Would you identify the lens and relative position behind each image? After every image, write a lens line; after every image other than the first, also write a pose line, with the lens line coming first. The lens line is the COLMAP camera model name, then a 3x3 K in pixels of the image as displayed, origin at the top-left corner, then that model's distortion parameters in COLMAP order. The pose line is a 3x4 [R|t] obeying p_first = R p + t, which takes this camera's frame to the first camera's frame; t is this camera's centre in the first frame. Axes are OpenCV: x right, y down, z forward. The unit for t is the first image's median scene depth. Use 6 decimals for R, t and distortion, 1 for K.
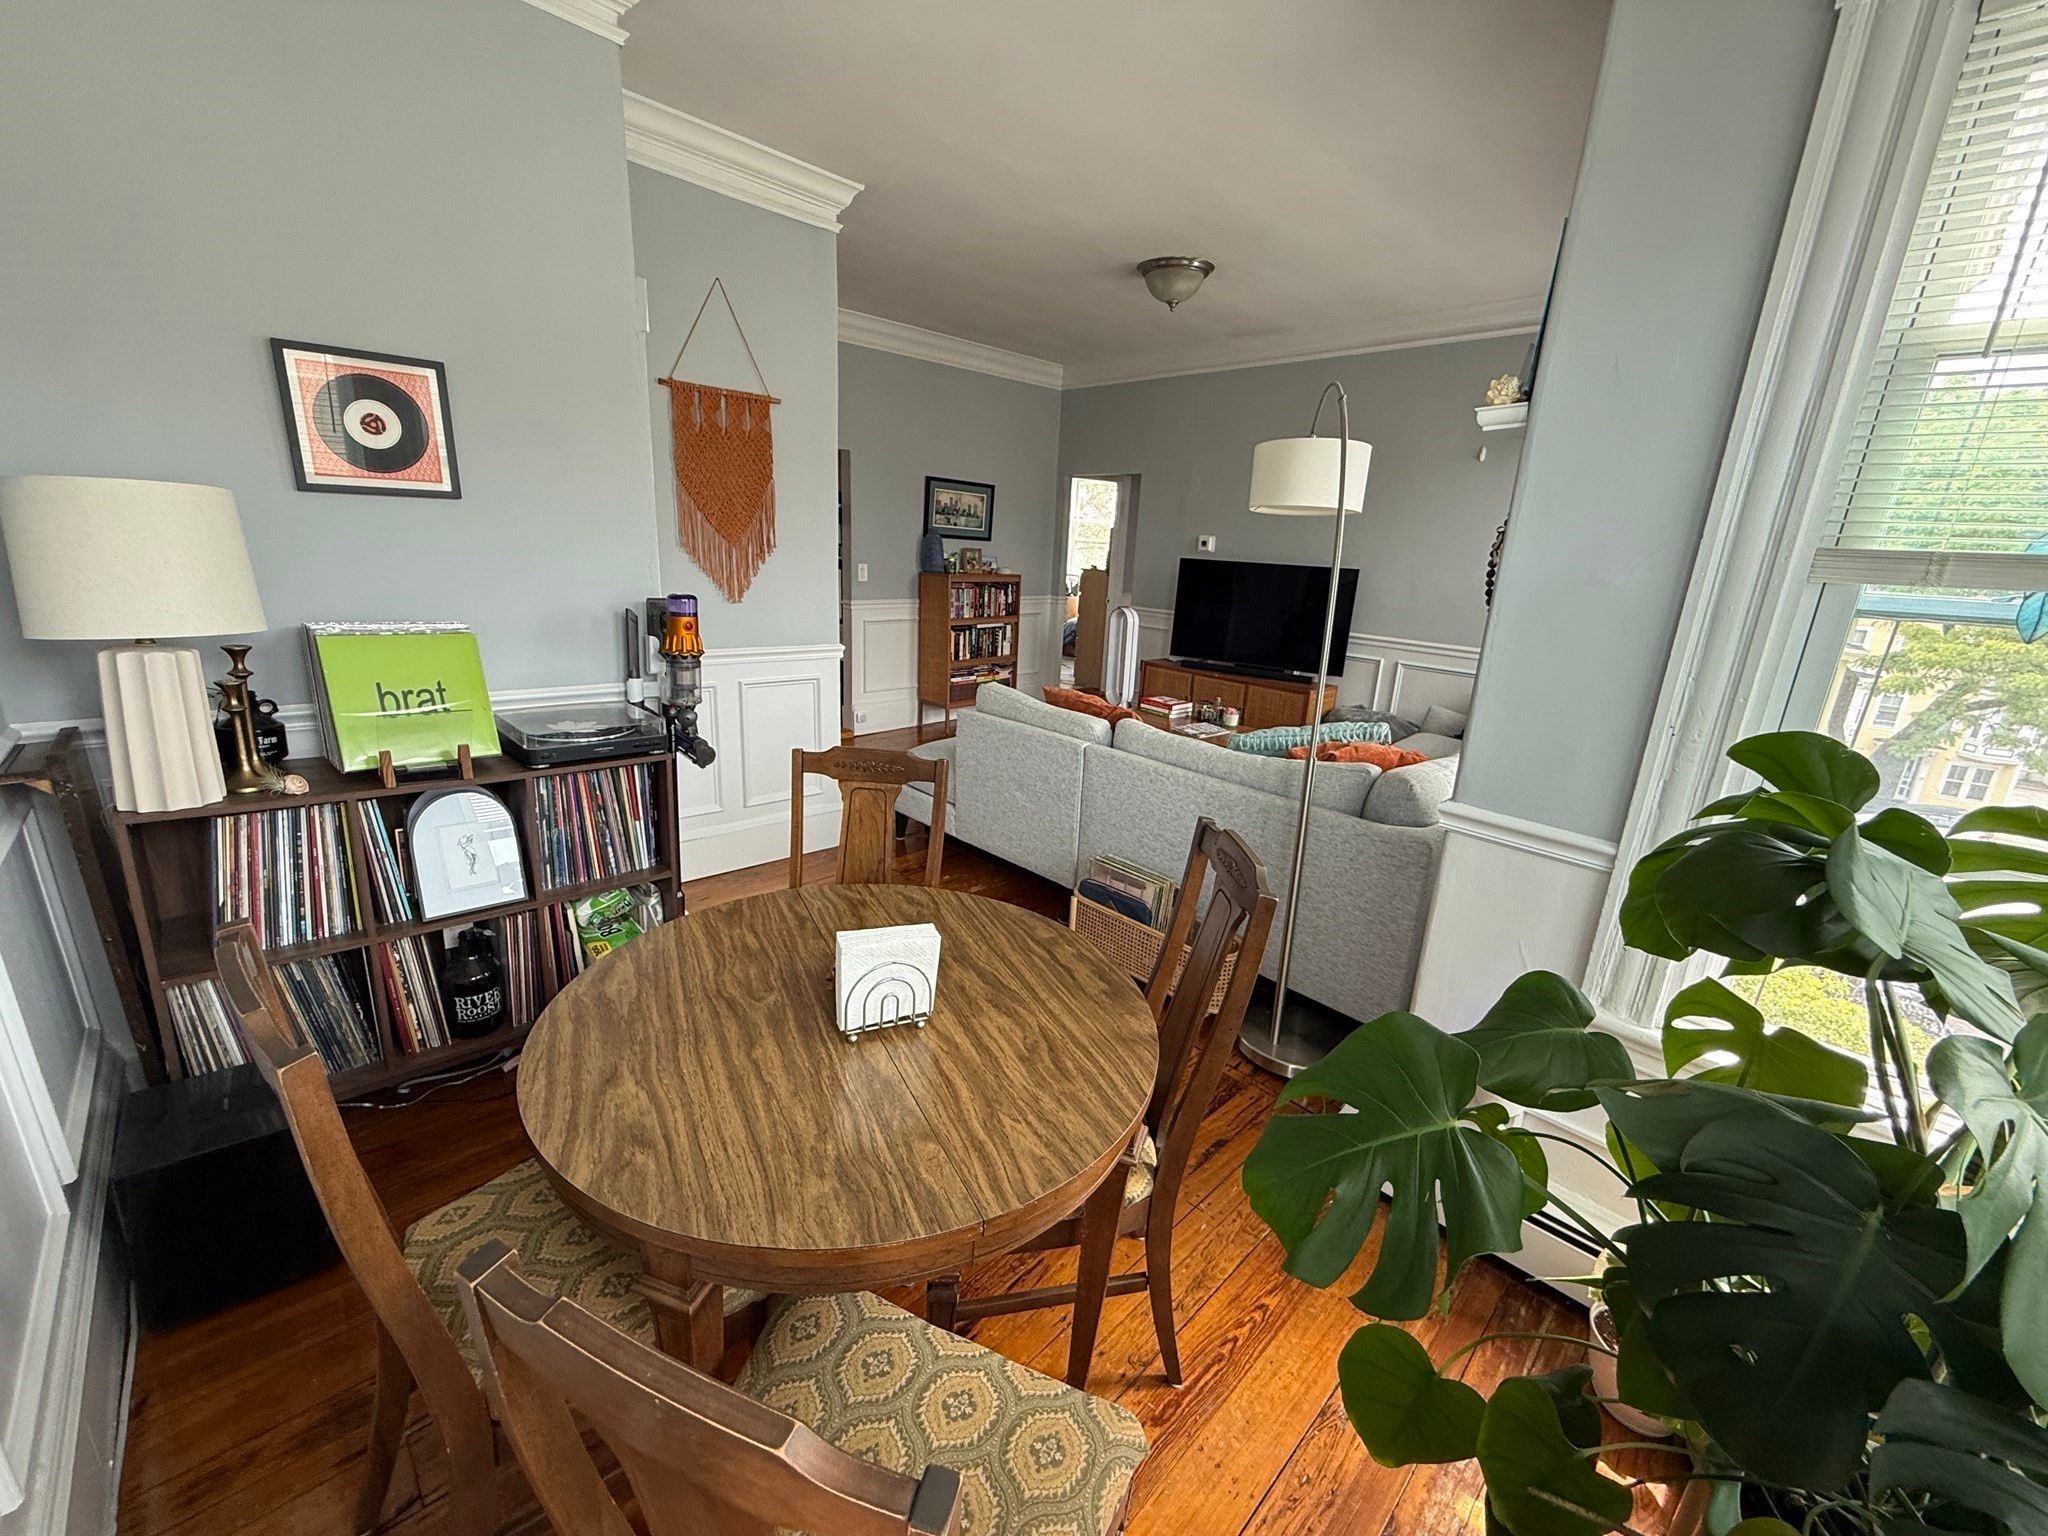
lens RADIAL K [[817.8, 0, 1018.0], [0, 817.8, 765.5], [0, 0, 1]] dist [0.000132, -0.000023]
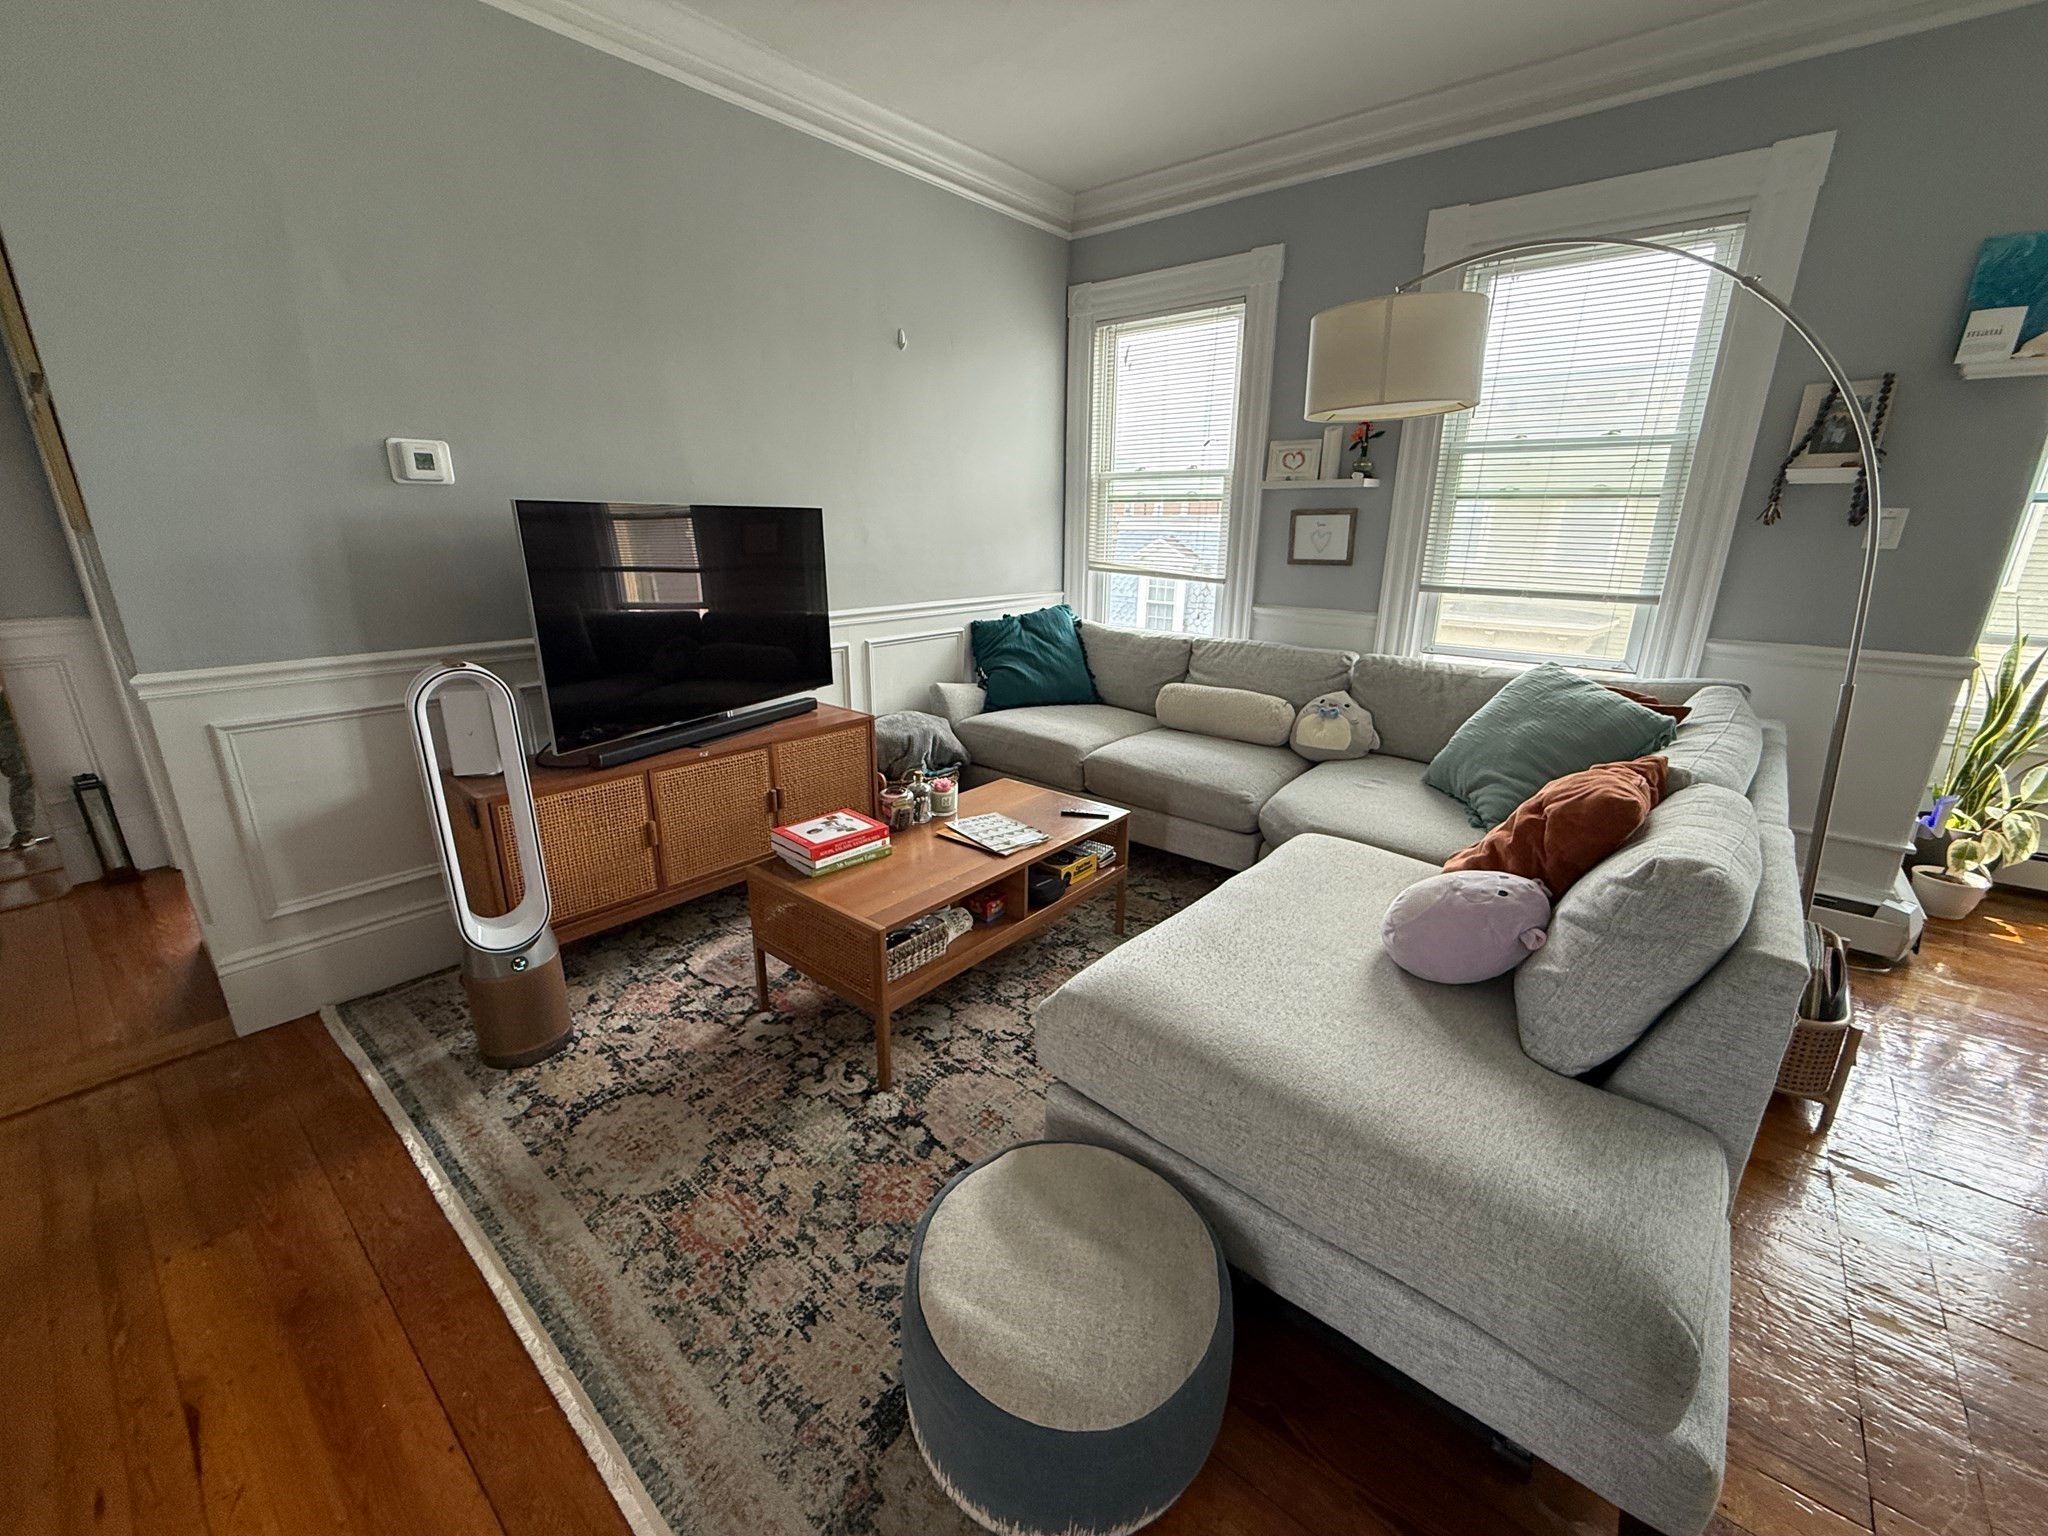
lens RADIAL K [[817.8, 0, 1017.5], [0, 817.8, 767.4], [0, 0, 1]] dist [0.000132, -0.000023]
pose [[-0.099729, -0.336008, 0.936564, -0.199736], [0.256926, 0.900641, 0.350478, -0.205847], [-0.961272, 0.275581, -0.003490, 0.776329]]
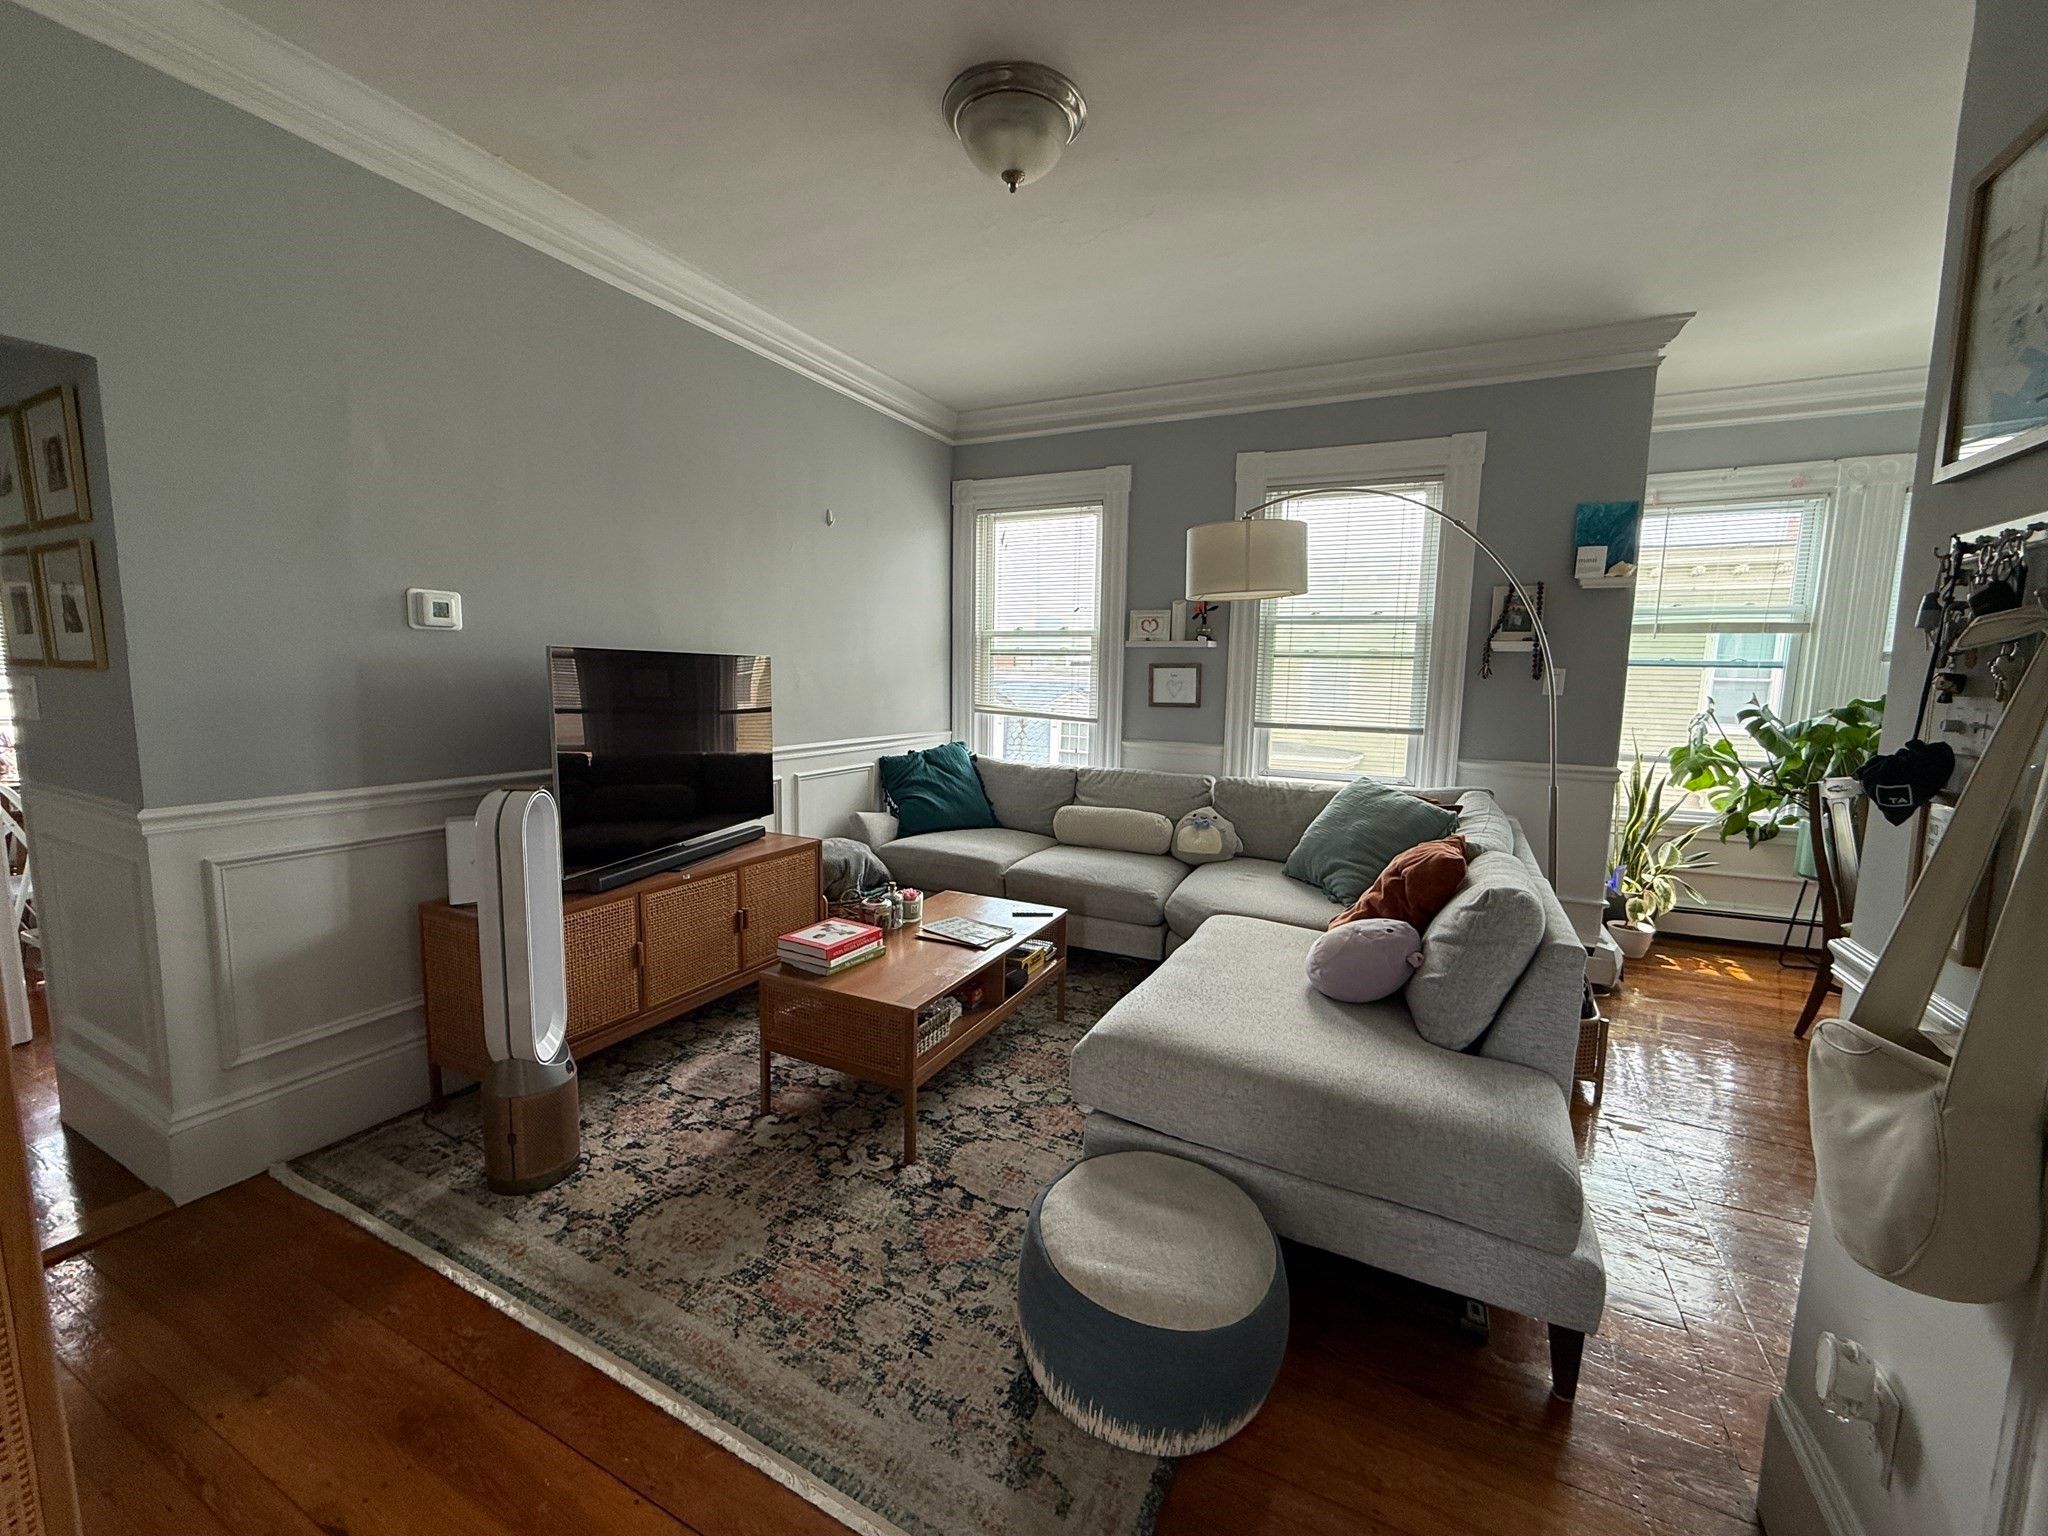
lens RADIAL K [[817.8, 0, 1017.4], [0, 817.8, 768.9], [0, 0, 1]] dist [0.000132, -0.000023]
pose [[-0.333332, -0.165623, 0.928148, -0.256542], [0.220339, 0.943503, 0.247494, -0.233789], [-0.916701, 0.287005, -0.278007, 0.872214]]
